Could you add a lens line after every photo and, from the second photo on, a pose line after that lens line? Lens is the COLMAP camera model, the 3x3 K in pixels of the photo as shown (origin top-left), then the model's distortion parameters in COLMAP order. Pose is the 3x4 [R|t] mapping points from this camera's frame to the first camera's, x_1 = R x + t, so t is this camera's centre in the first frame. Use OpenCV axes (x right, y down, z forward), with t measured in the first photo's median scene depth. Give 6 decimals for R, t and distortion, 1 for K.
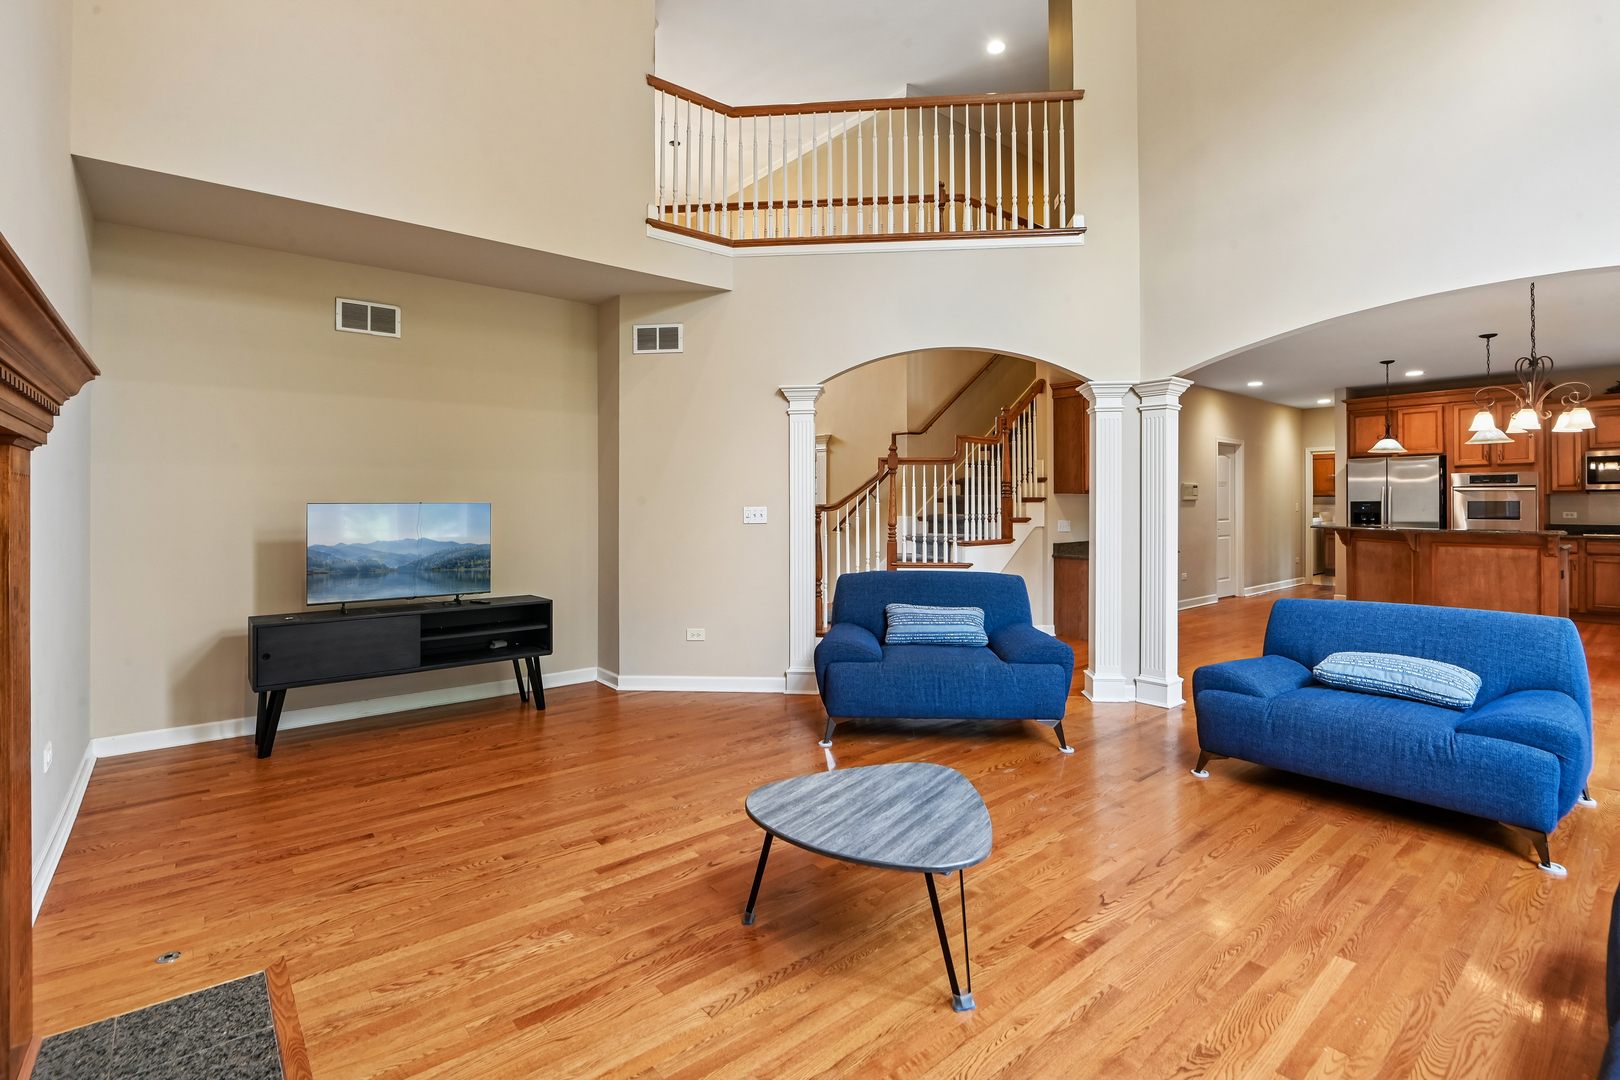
lens RADIAL K [[756.6, 0, 802.1], [0, 756.6, 507.8], [0, 0, 1]] dist [-0.013143, -0.003995]
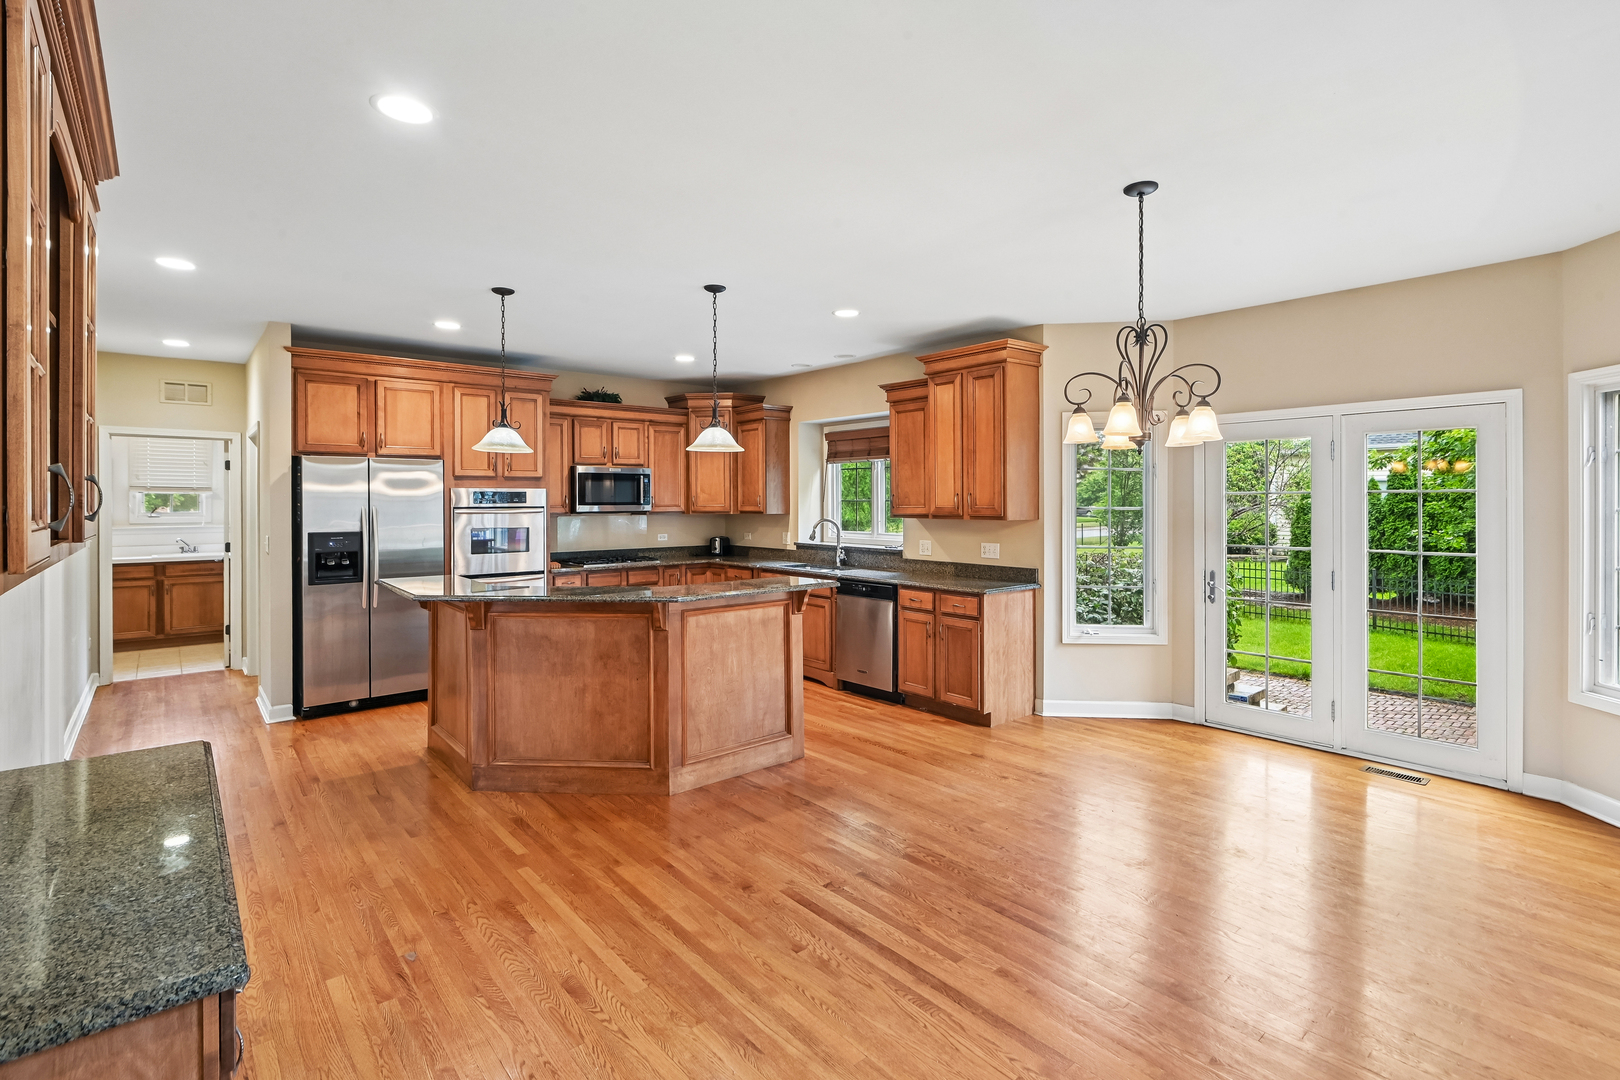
lens RADIAL K [[750.7, 0, 803.2], [0, 750.7, 504.5], [0, 0, 1]] dist [0.000234, -0.000954]
pose [[-0.009630, -0.000209, 0.999954, 0.231479], [0.007450, 0.999972, 0.000281, -0.035113], [-0.999926, 0.007453, -0.009628, 0.845692]]
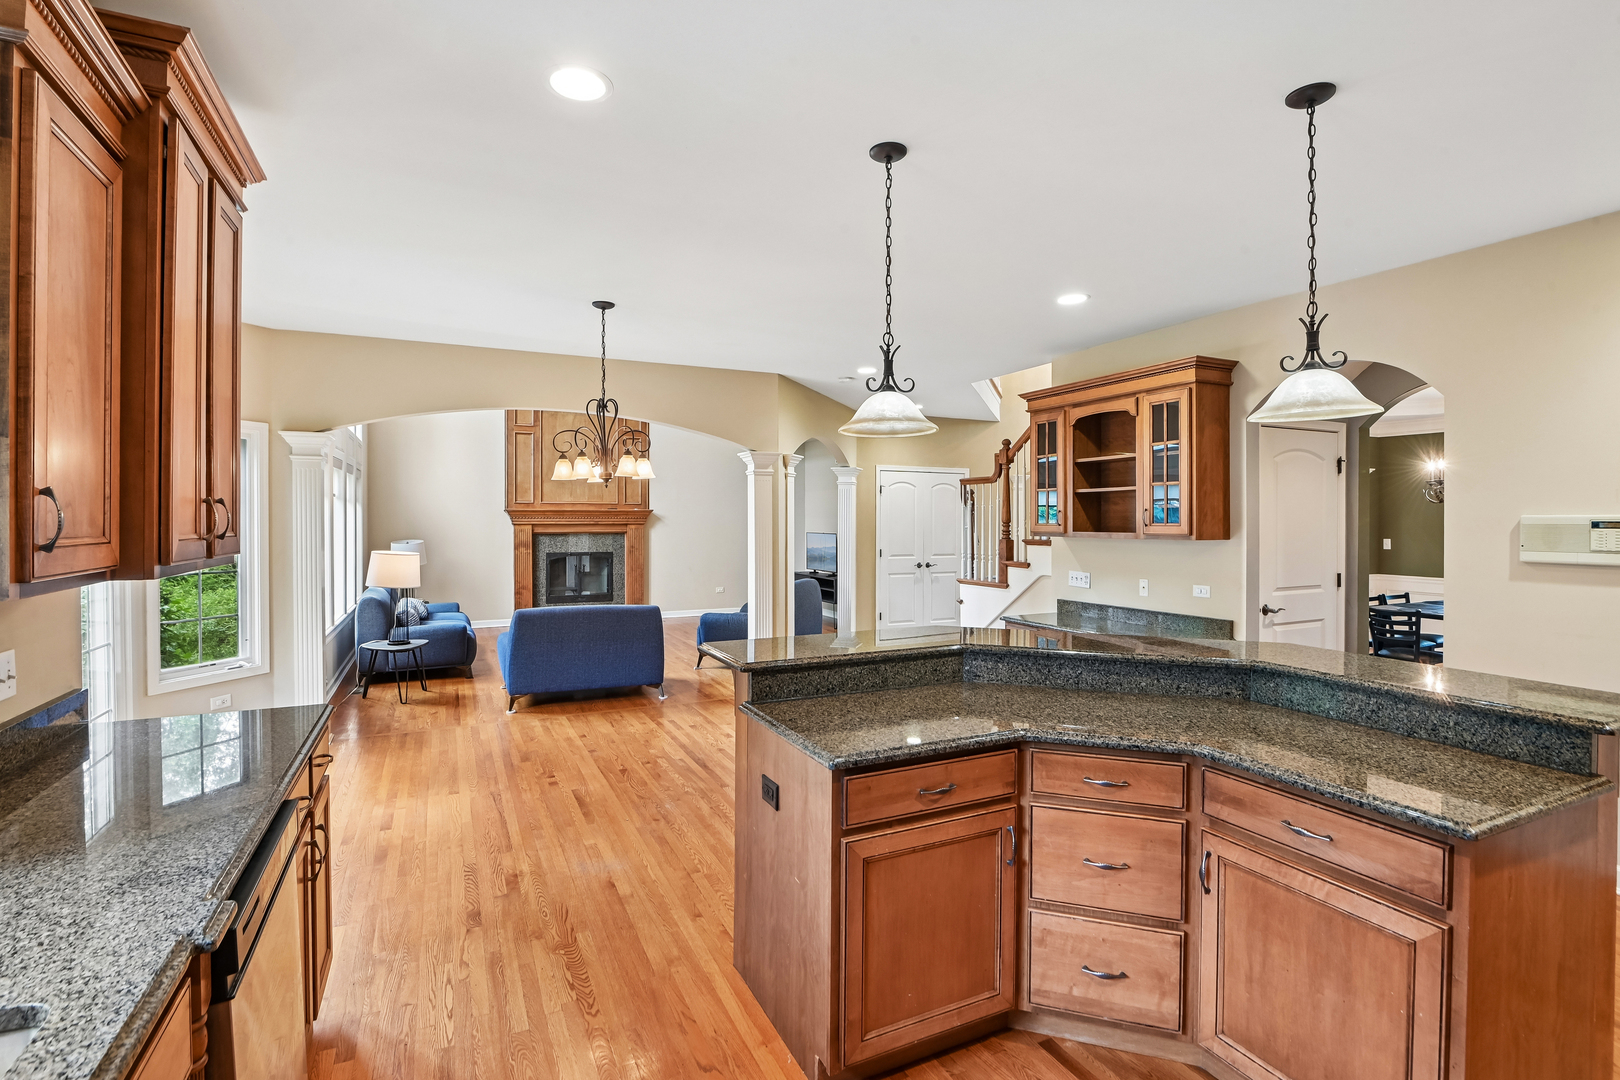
lens RADIAL K [[759.3, 0, 810.0], [0, 759.3, 540.0], [0, 0, 1]] dist [-0.002068, -0.000550]
pose [[-0.235958, 0.032017, -0.971236, 1.195878], [-0.003941, 0.999417, 0.033903, -0.040845], [0.971755, 0.011827, -0.235694, 0.960208]]
